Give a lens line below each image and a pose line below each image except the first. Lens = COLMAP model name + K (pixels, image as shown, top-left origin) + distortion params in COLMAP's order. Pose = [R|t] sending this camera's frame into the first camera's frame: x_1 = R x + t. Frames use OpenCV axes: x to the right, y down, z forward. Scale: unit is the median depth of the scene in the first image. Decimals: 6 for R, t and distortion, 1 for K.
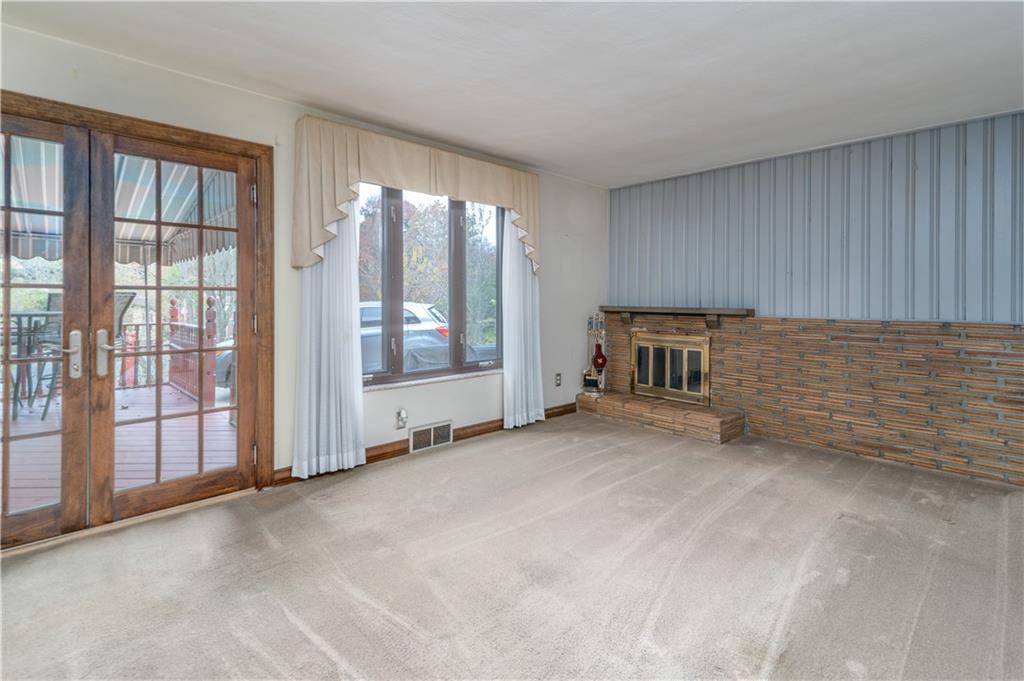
lens RADIAL K [[477.6, 0, 522.0], [0, 477.6, 297.7], [0, 0, 1]] dist [0.010747, -0.000820]
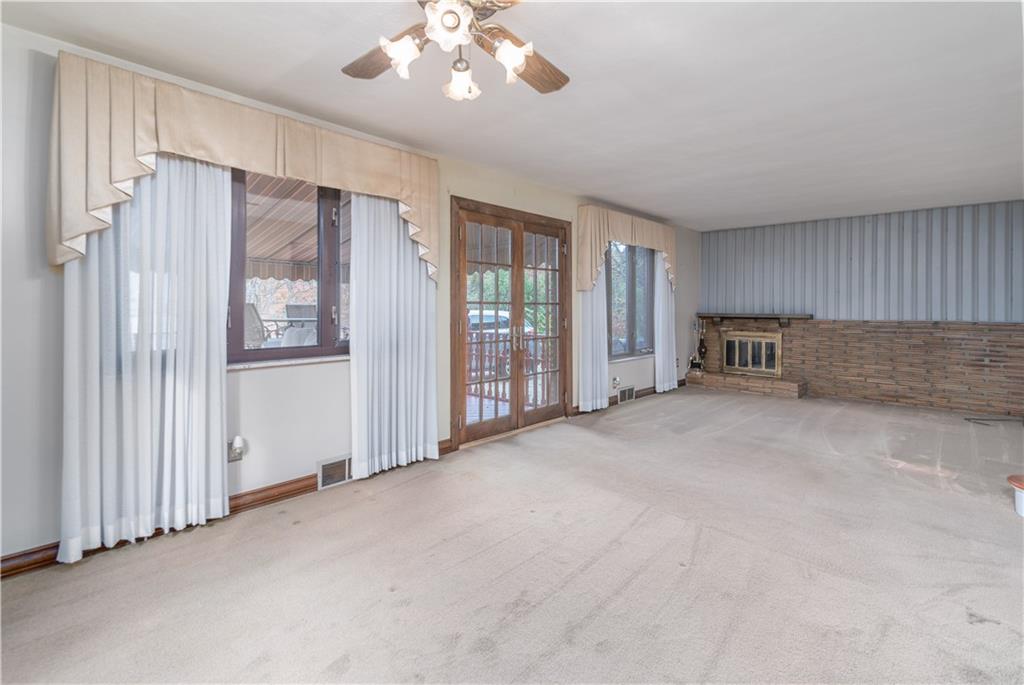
lens RADIAL K [[477.6, 0, 511.2], [0, 477.6, 307.1], [0, 0, 1]] dist [0.010747, -0.000820]
pose [[0.998509, -0.001957, 0.054554, -0.717990], [0.001846, 0.999996, 0.002077, -0.007543], [-0.054558, -0.001974, 0.998509, -0.627833]]
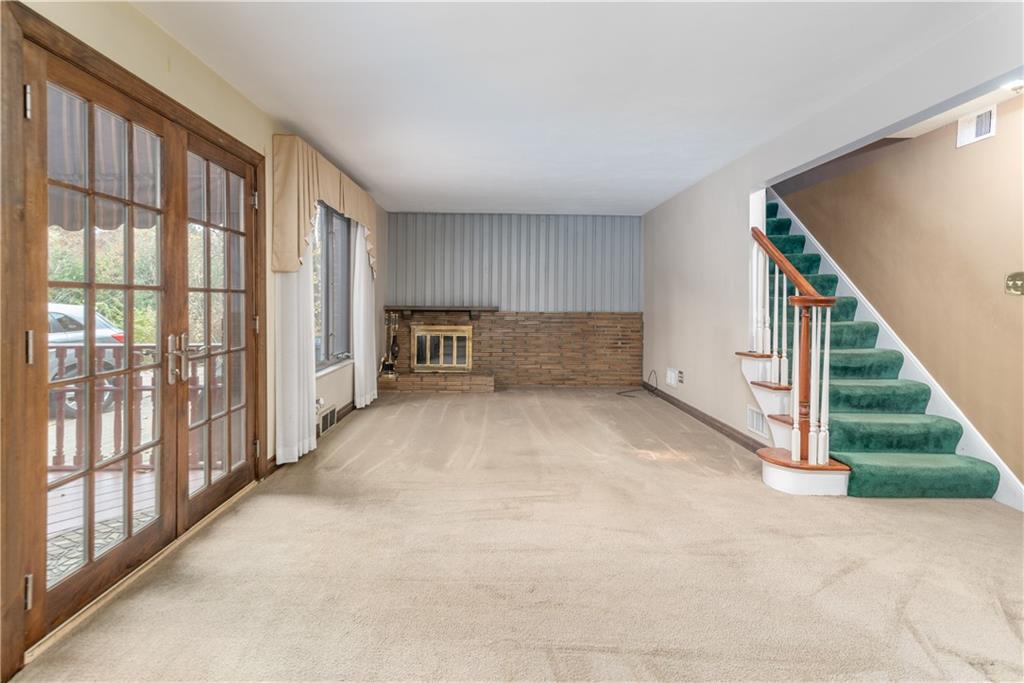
lens RADIAL K [[477.6, 0, 503.4], [0, 477.6, 304.1], [0, 0, 1]] dist [0.010747, -0.000820]
pose [[0.676437, -0.005431, 0.736481, -0.812490], [-0.005168, 0.999913, 0.012121, -0.005136], [-0.736482, -0.012005, 0.676350, -0.091830]]
